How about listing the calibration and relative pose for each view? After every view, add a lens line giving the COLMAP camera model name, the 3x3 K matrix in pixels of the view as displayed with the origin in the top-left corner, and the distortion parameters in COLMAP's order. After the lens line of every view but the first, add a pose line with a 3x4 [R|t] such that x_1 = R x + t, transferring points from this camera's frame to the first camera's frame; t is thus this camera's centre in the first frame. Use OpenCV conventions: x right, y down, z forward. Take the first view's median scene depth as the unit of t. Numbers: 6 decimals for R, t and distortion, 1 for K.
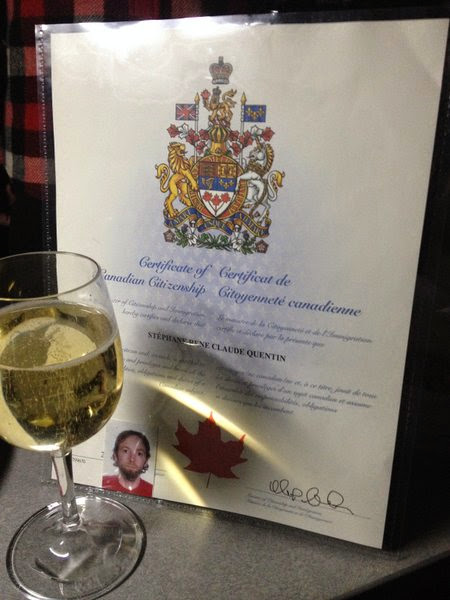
lens RADIAL K [[613.7, 0, 226.3], [0, 613.7, 298.6], [0, 0, 1]] dist [0.148531, 0.000000]
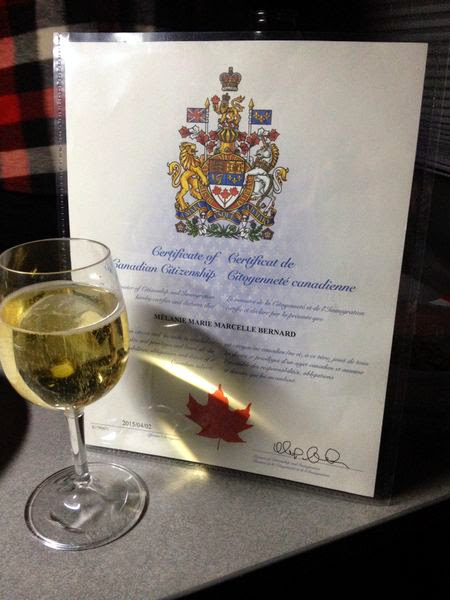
lens RADIAL K [[613.7, 0, 223.6], [0, 613.7, 301.0], [0, 0, 1]] dist [0.148531, 0.000000]
pose [[0.999782, -0.008718, 0.018964, -0.043550], [0.008601, 0.999943, 0.006258, 0.029583], [-0.019018, -0.006093, 0.999801, -0.129846]]
